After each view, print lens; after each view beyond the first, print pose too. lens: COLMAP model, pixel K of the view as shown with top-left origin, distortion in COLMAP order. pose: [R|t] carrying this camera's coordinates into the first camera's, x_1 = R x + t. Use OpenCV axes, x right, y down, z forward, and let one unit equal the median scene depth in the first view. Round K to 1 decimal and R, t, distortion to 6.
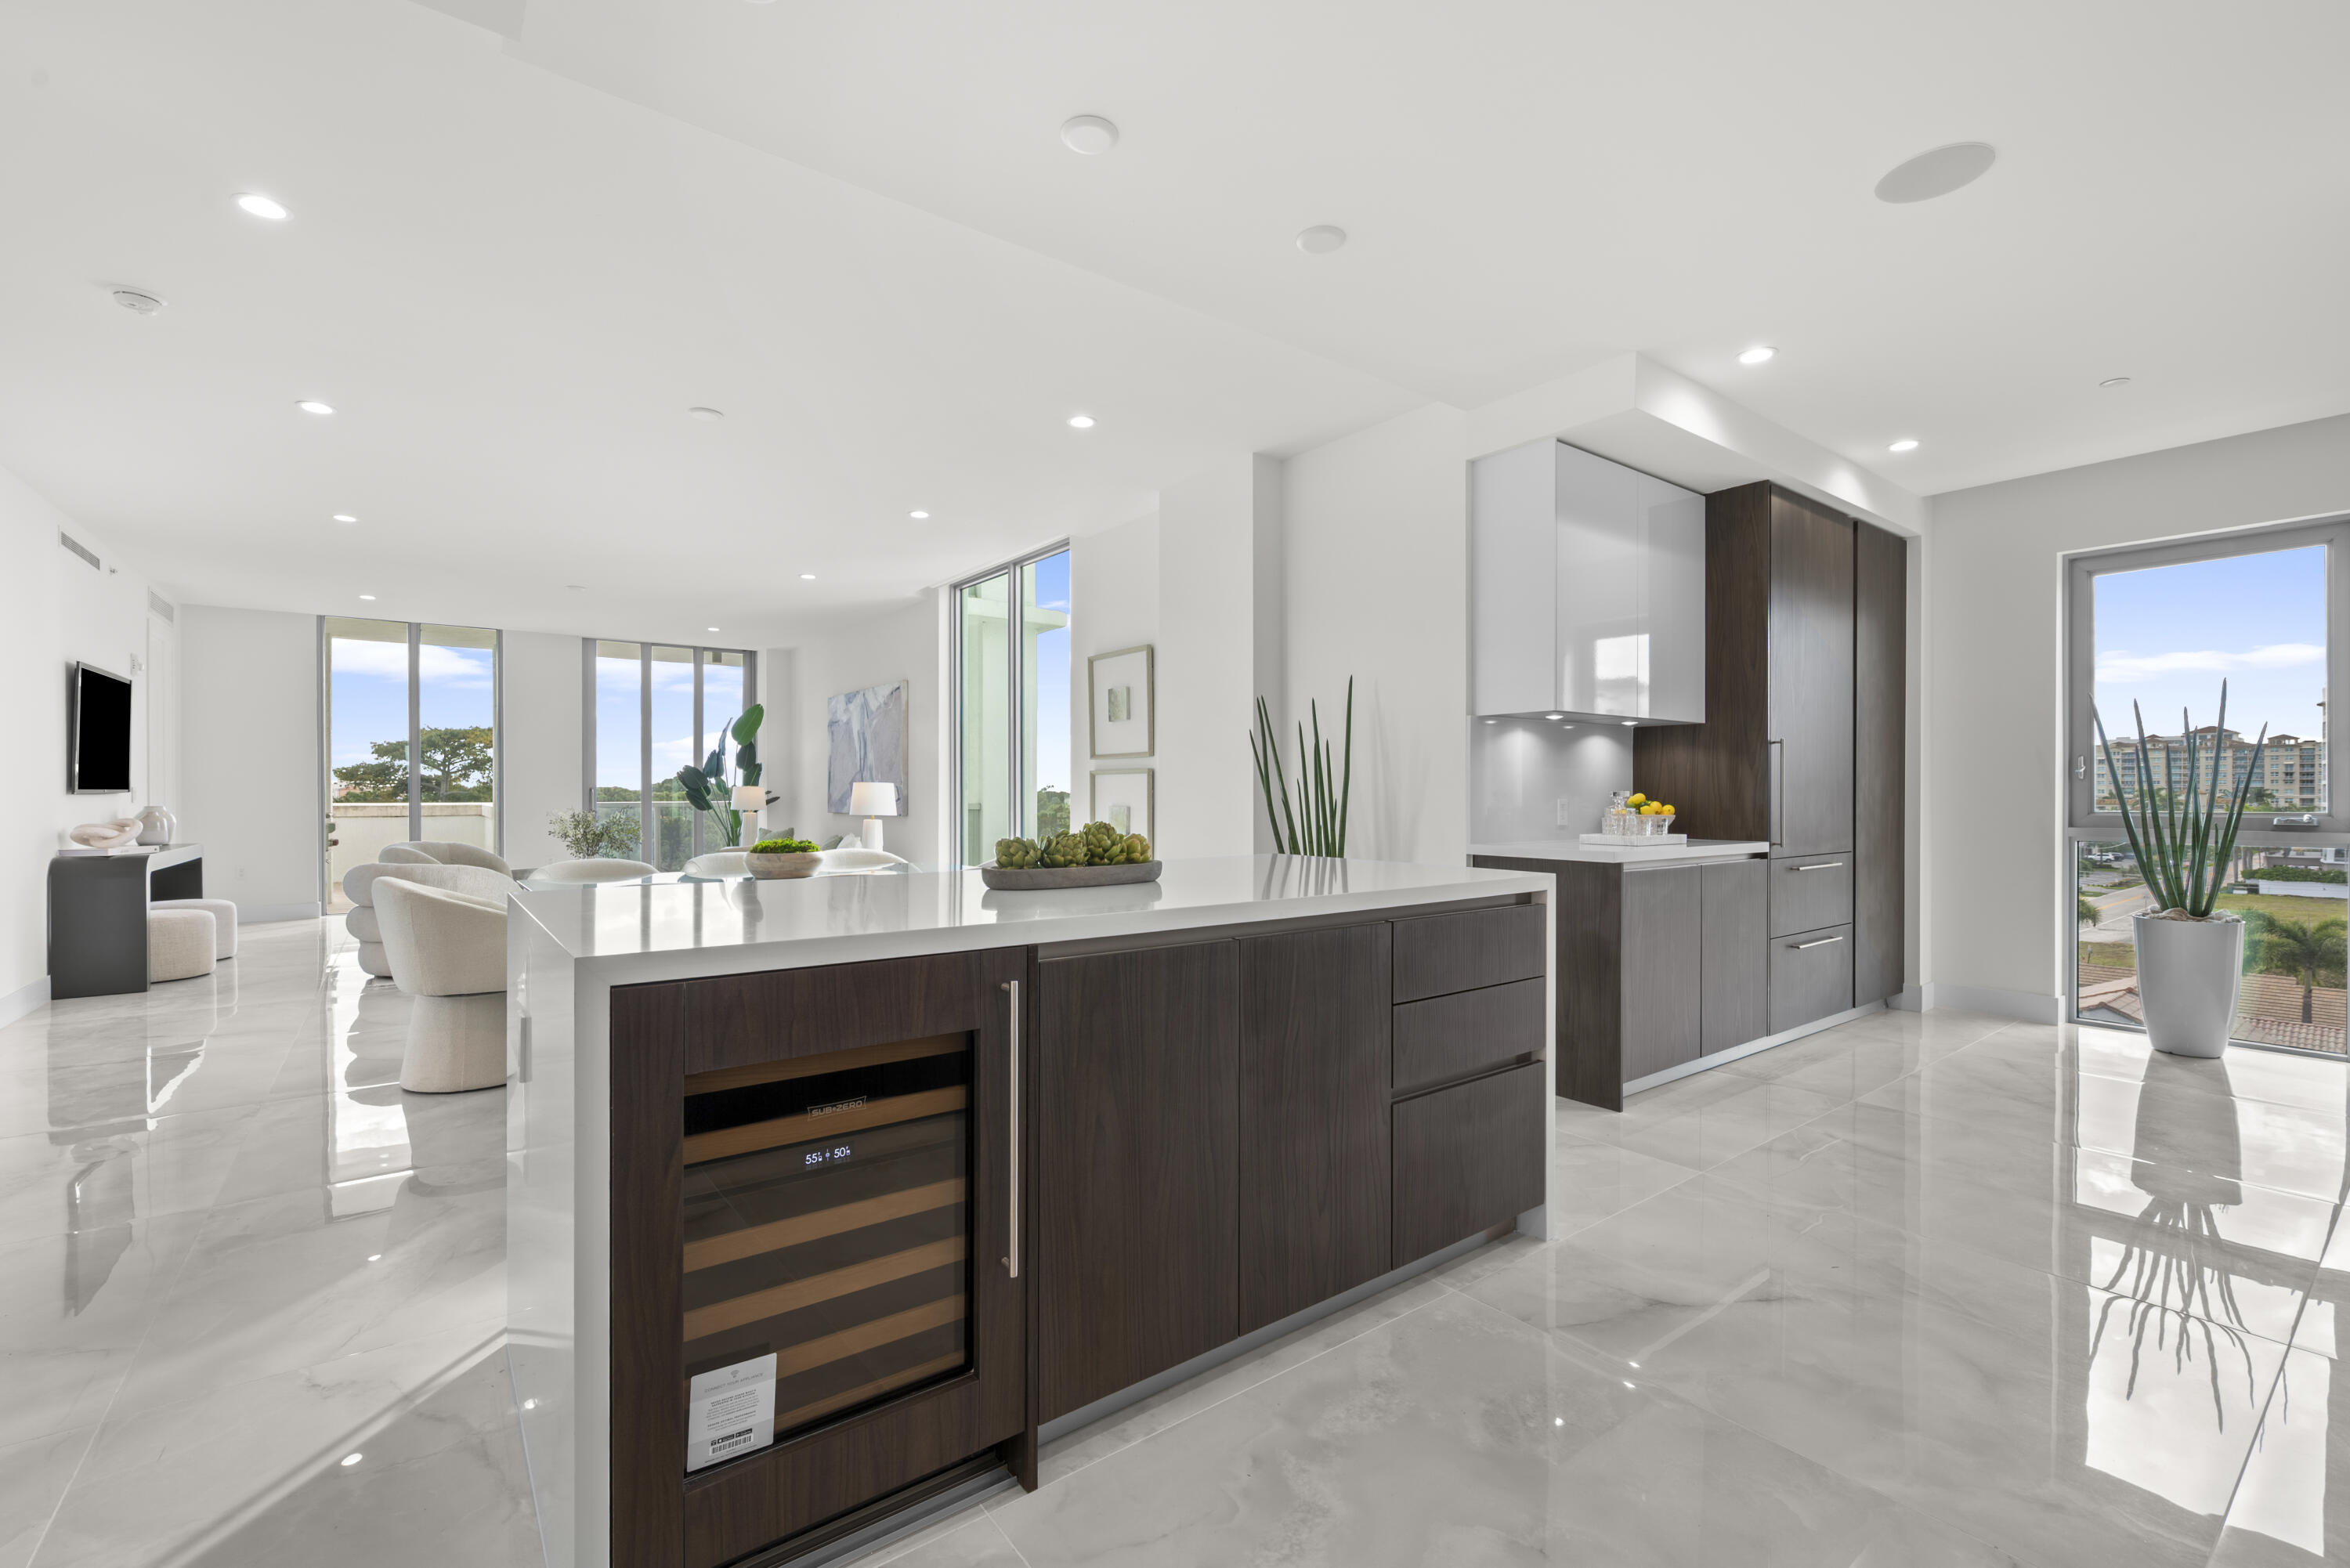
lens RADIAL K [[996.6, 0, 1167.2], [0, 996.6, 797.3], [0, 0, 1]] dist [0.000072, -0.000449]
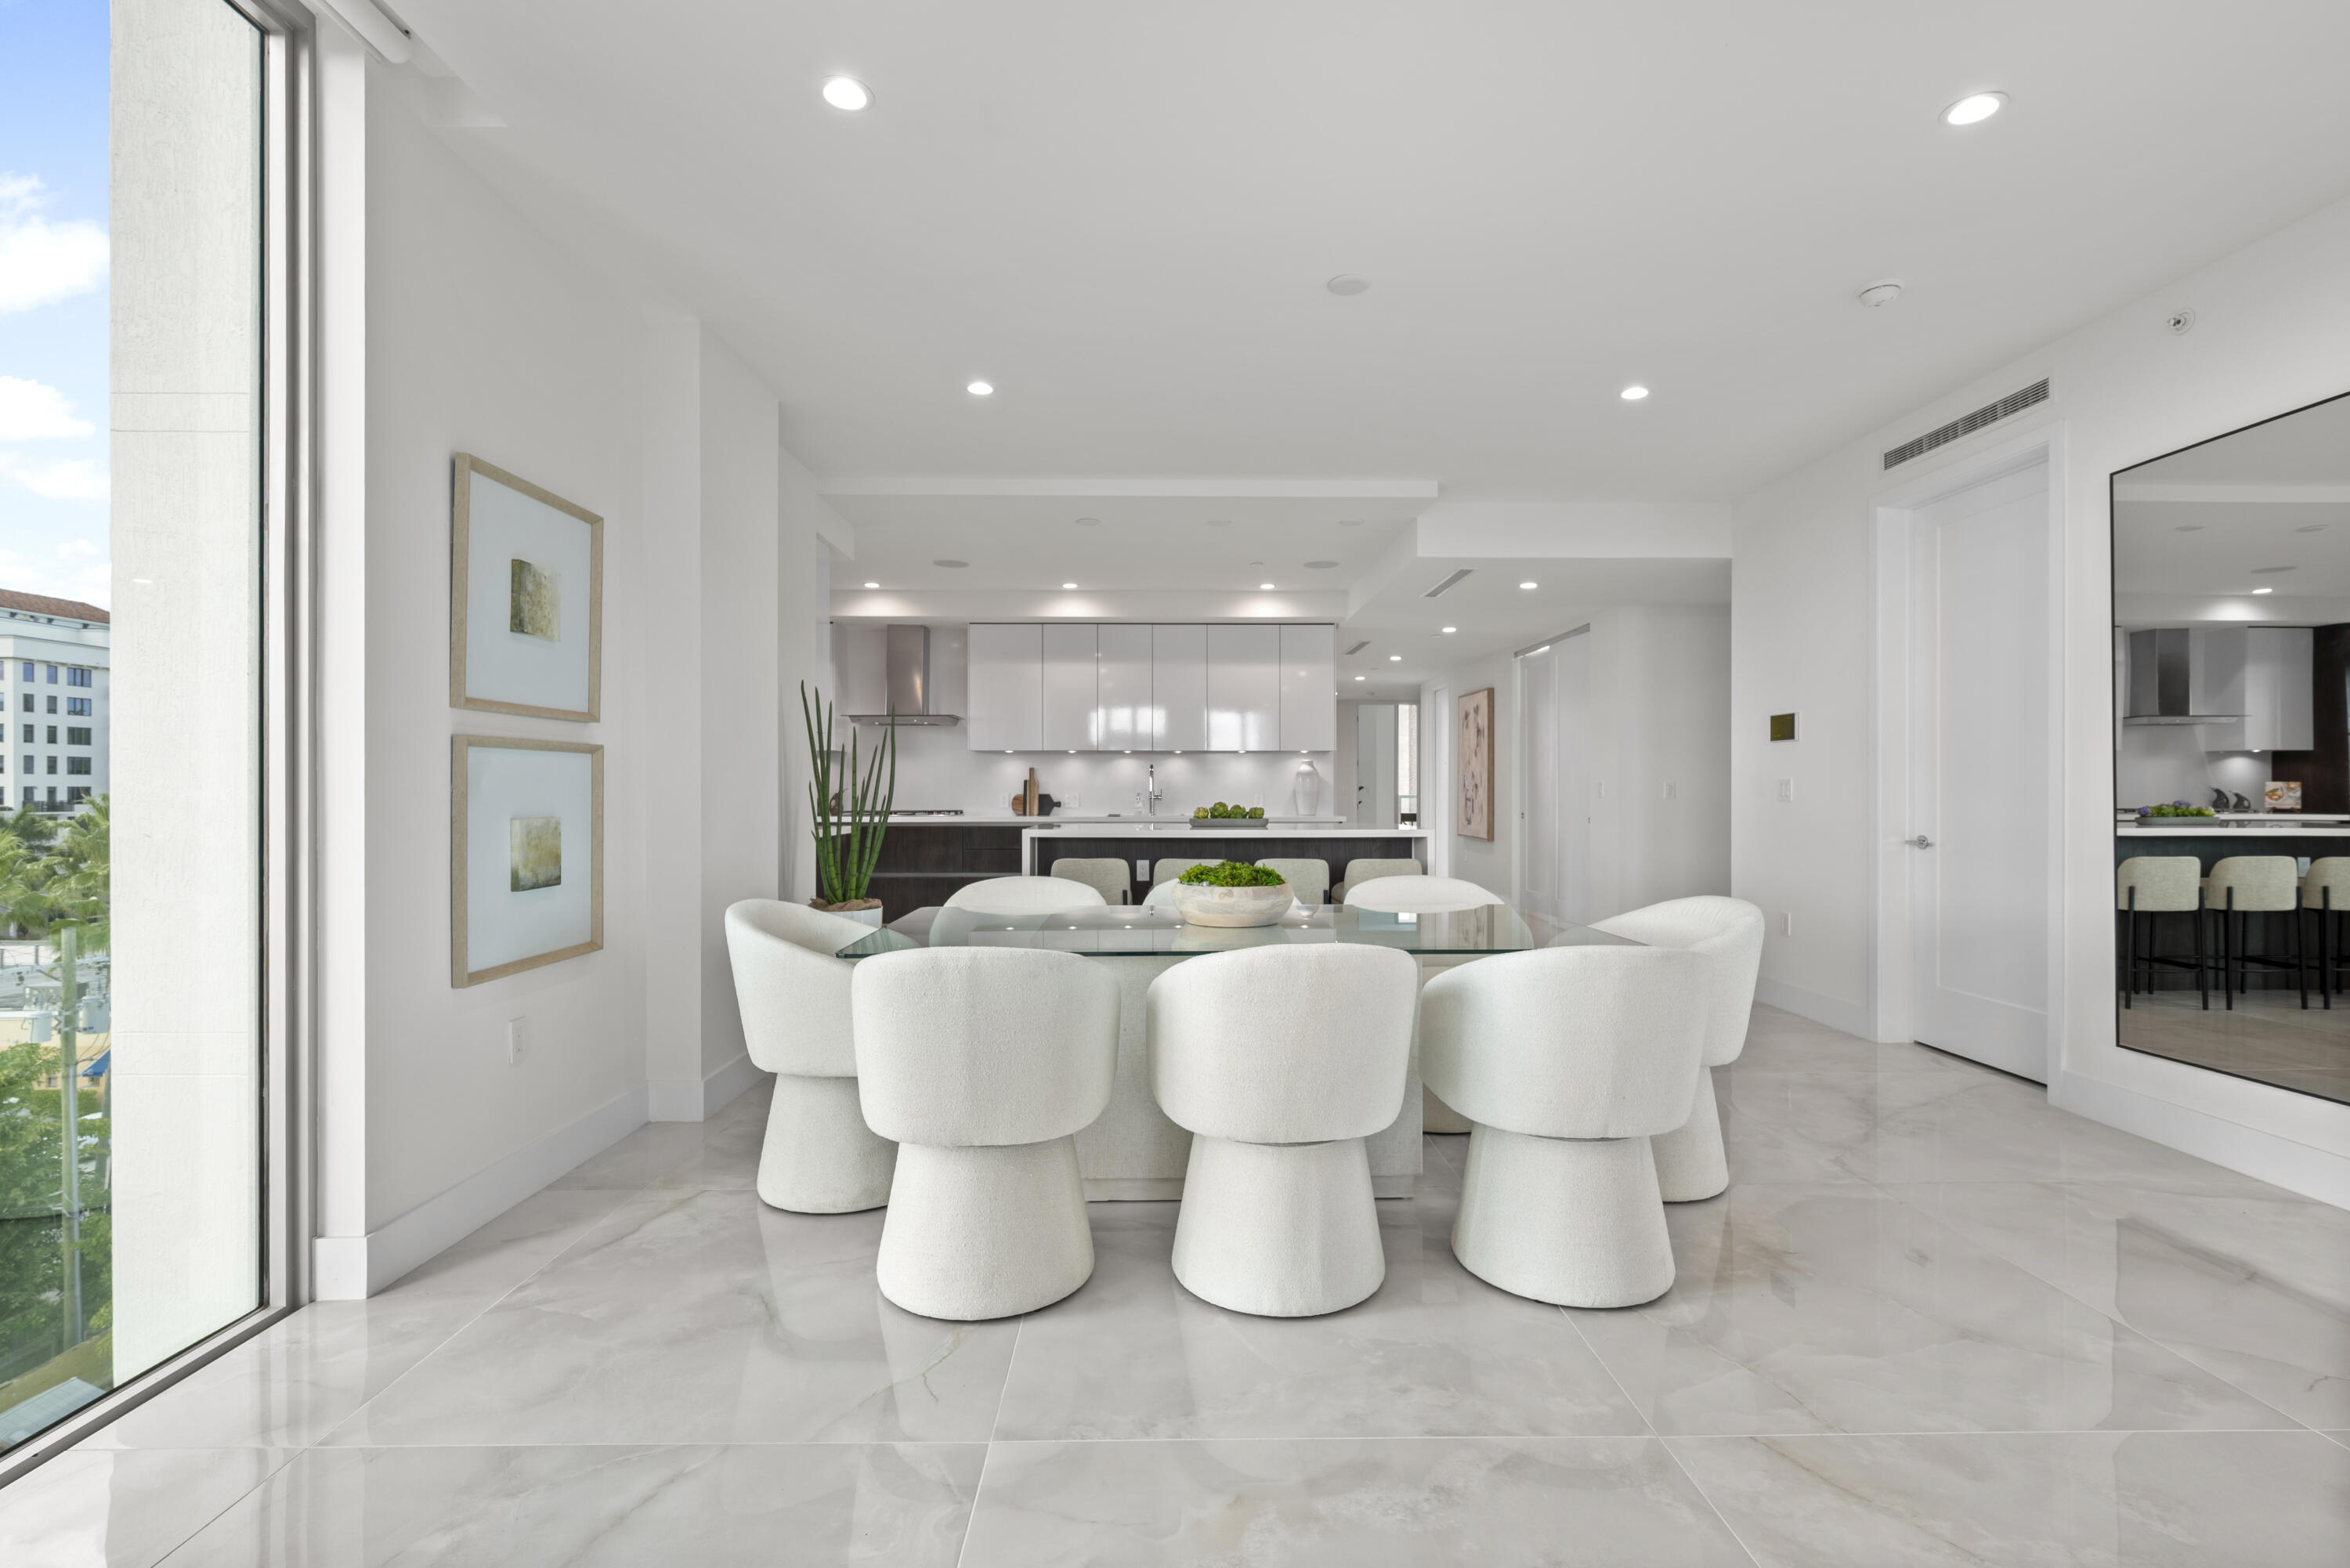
lens RADIAL K [[1052.4, 0, 1174.3], [0, 1052.4, 791.0], [0, 0, 1]] dist [0.000147, 0.000371]
pose [[-0.808899, -0.000922, 0.587947, -0.611796], [0.002202, 0.999987, 0.004598, -0.005304], [-0.587944, 0.005014, -0.808886, 1.279949]]
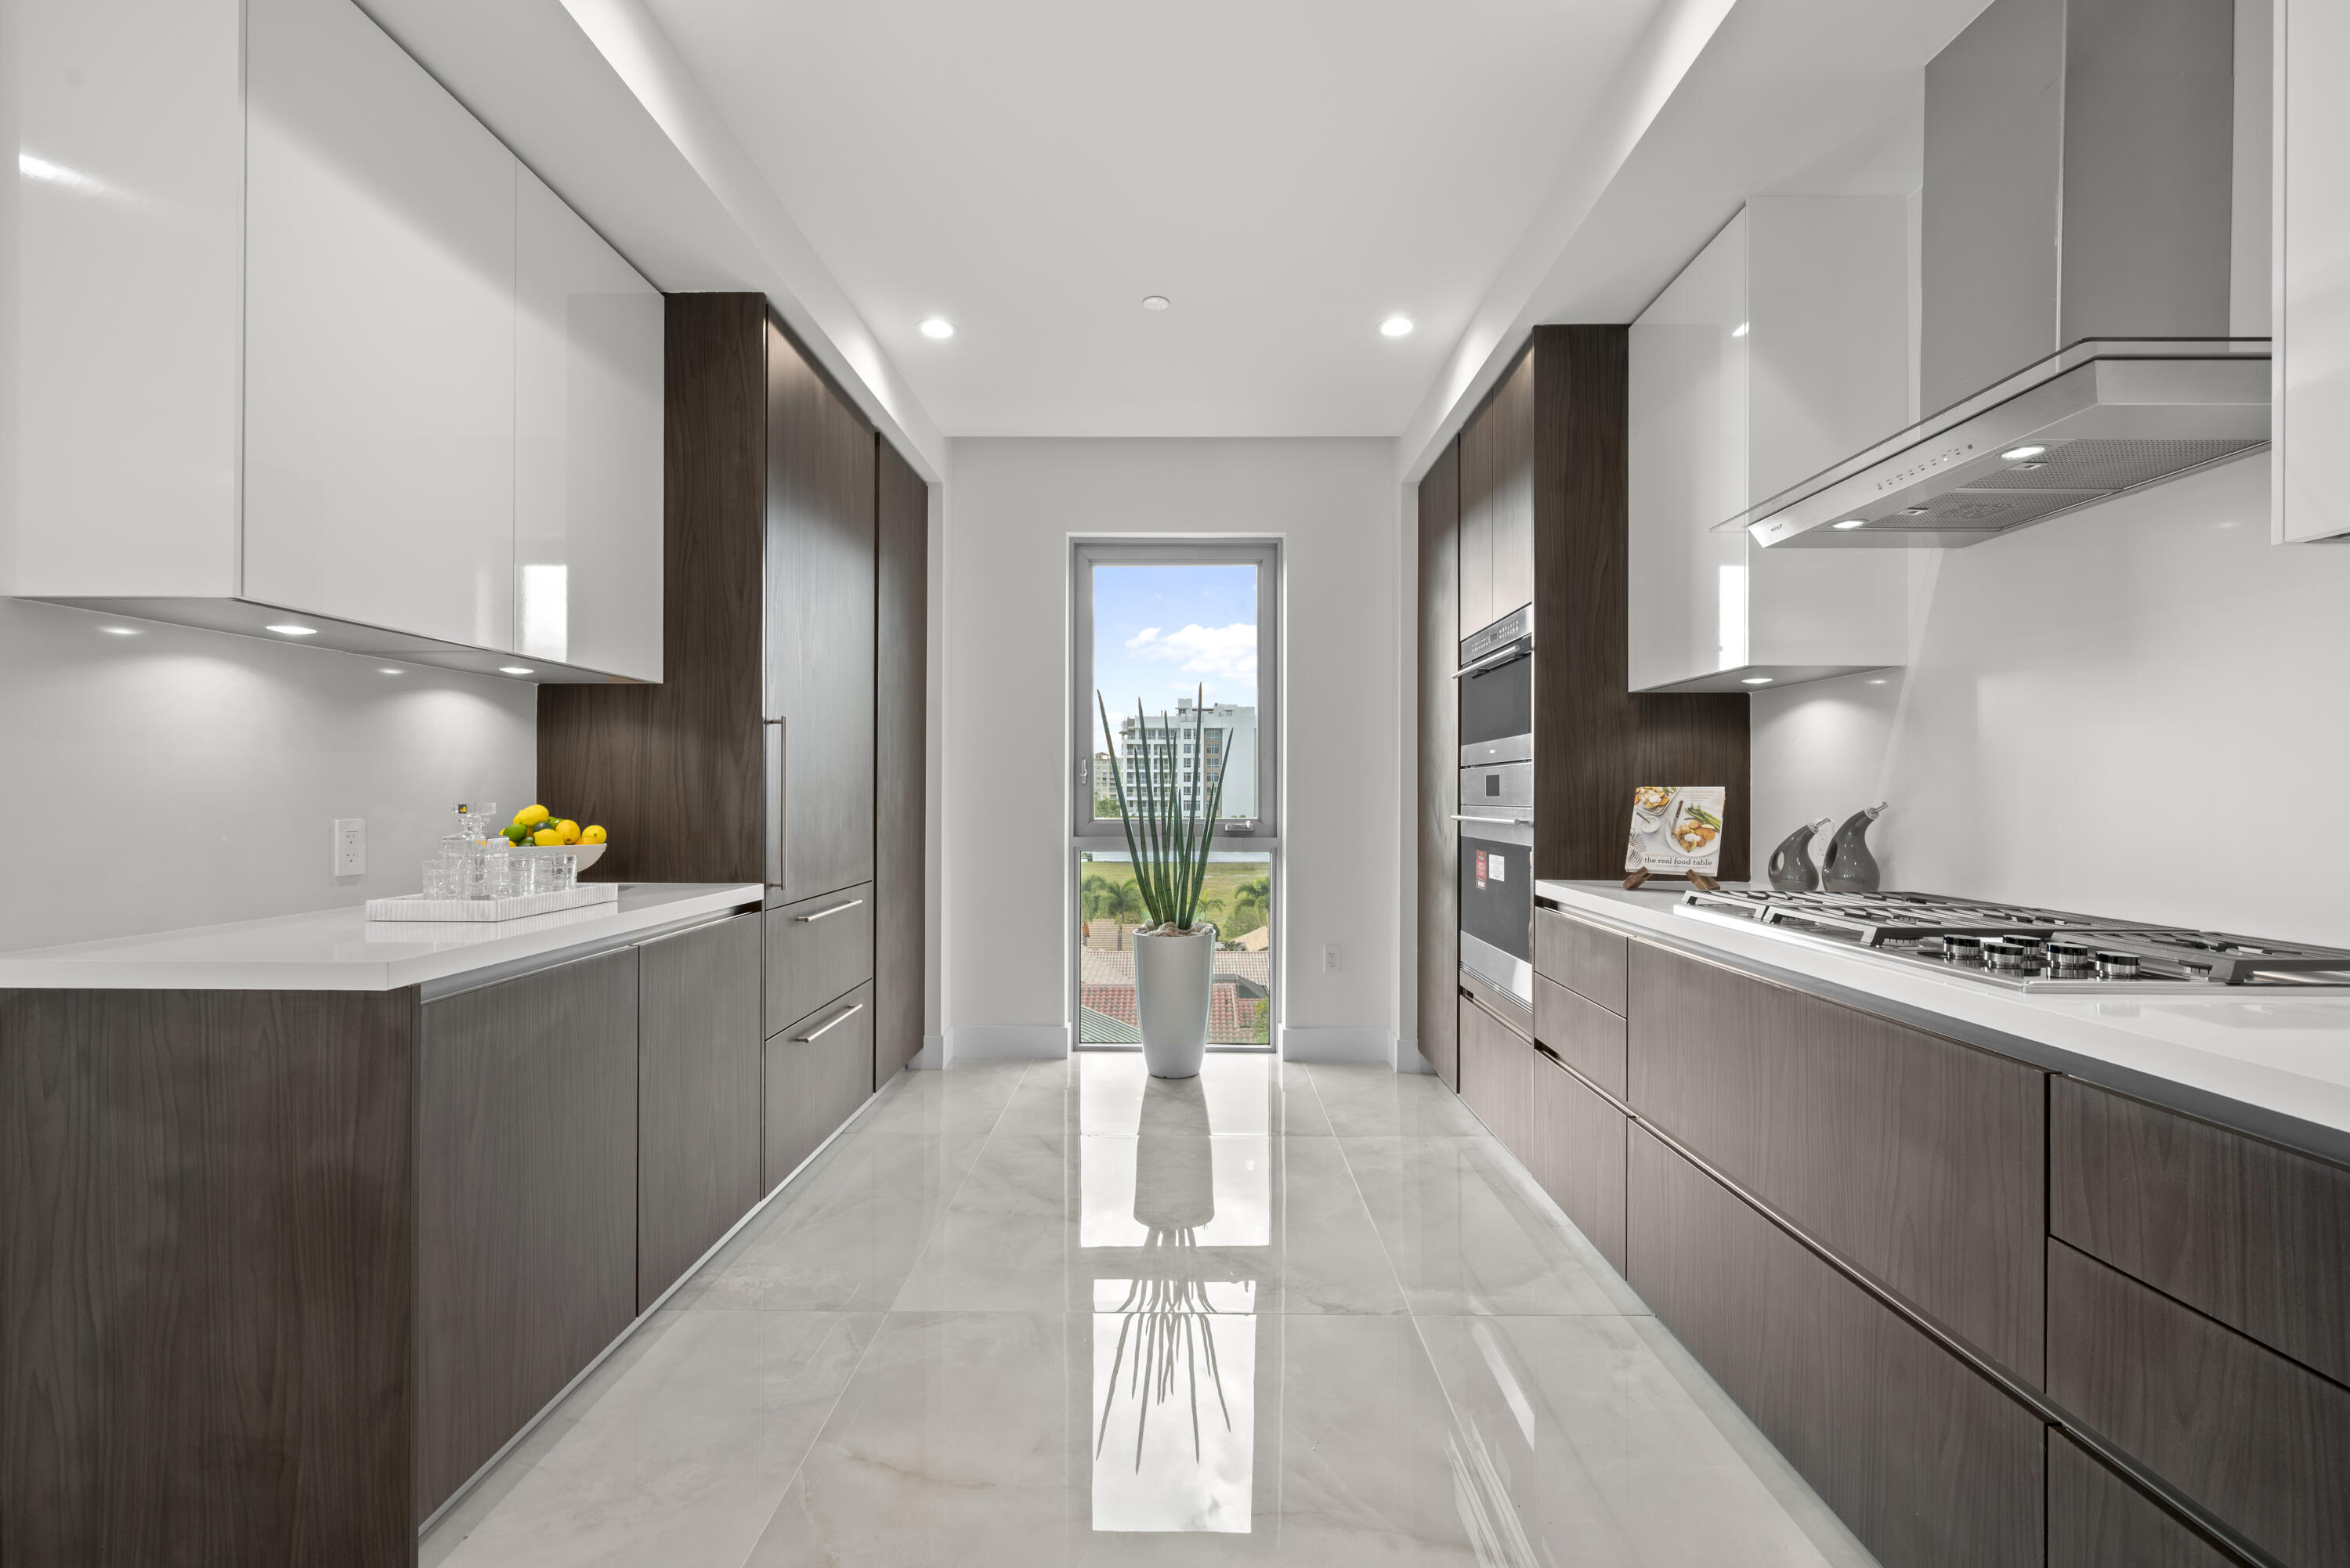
lens RADIAL K [[1005.0, 0, 1175.0], [0, 1005.0, 784.0], [0, 0, 1]] dist [0.000539, -0.000043]
pose [[0.608715, 0.007833, 0.793350, 0.199194], [0.000874, 0.999944, -0.010544, -0.006944], [-0.793388, 0.007112, 0.608674, 0.315168]]
